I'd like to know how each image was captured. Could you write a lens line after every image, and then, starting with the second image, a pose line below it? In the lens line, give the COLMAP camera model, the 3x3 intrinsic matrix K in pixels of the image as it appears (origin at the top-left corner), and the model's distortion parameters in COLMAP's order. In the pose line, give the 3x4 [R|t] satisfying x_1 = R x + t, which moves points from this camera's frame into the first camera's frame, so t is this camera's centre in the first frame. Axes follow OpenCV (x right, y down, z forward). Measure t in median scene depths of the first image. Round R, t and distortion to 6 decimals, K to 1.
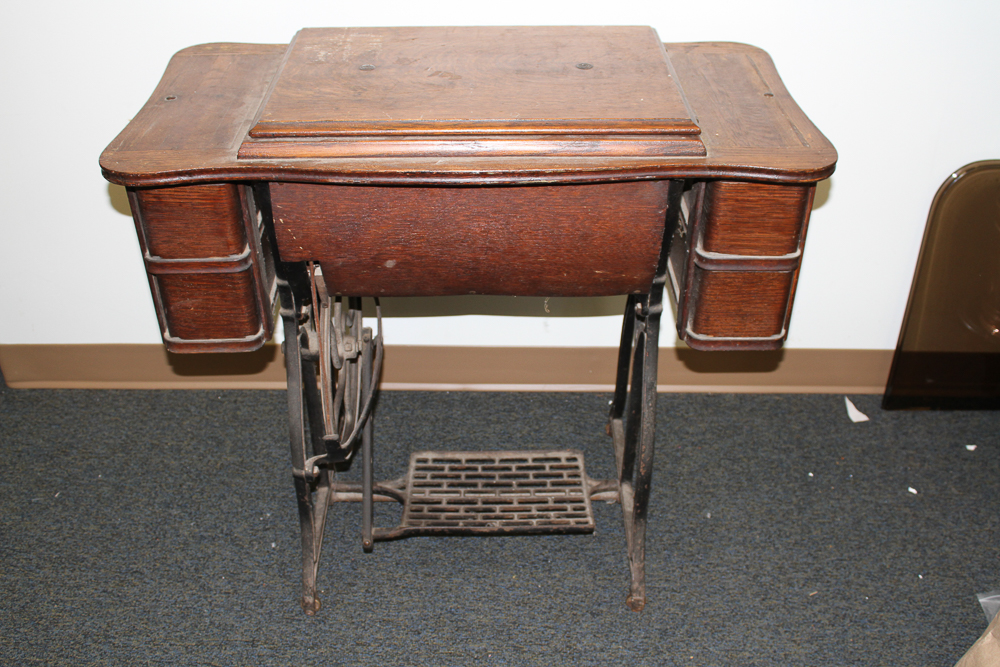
lens RADIAL K [[1028.6, 0, 509.1], [0, 1028.6, 324.4], [0, 0, 1]] dist [-0.090094, 0.000000]
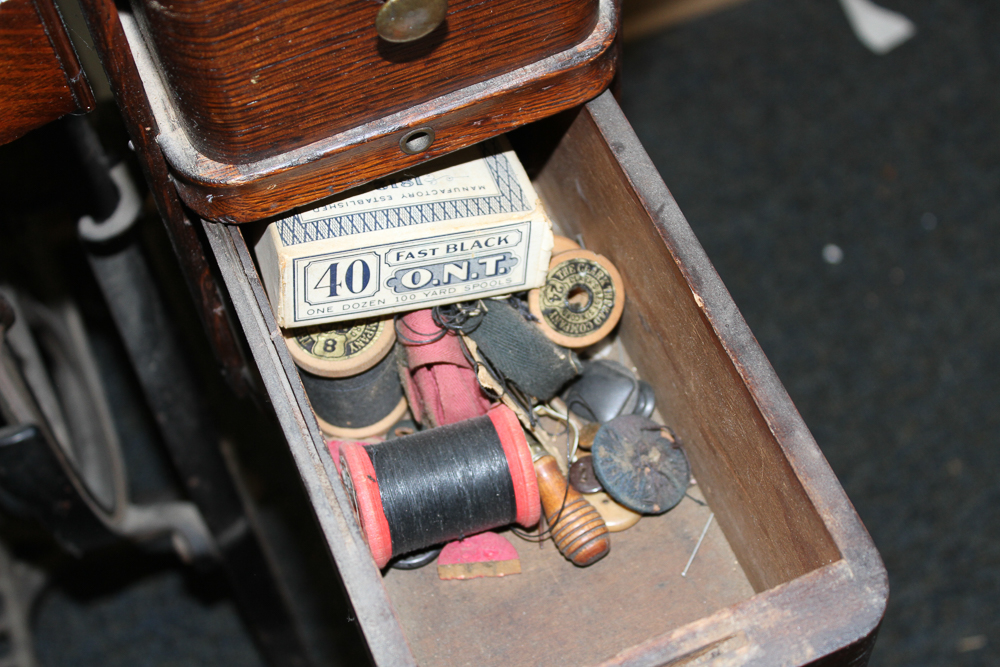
lens RADIAL K [[1677.9, 0, 501.2], [0, 1677.9, 328.5], [0, 0, 1]] dist [-0.015902, 0.000000]
pose [[0.920299, -0.360983, 0.150804, 0.077996], [0.273629, 0.869439, 0.411342, -0.117988], [-0.279602, -0.337294, 0.898919, 0.460285]]
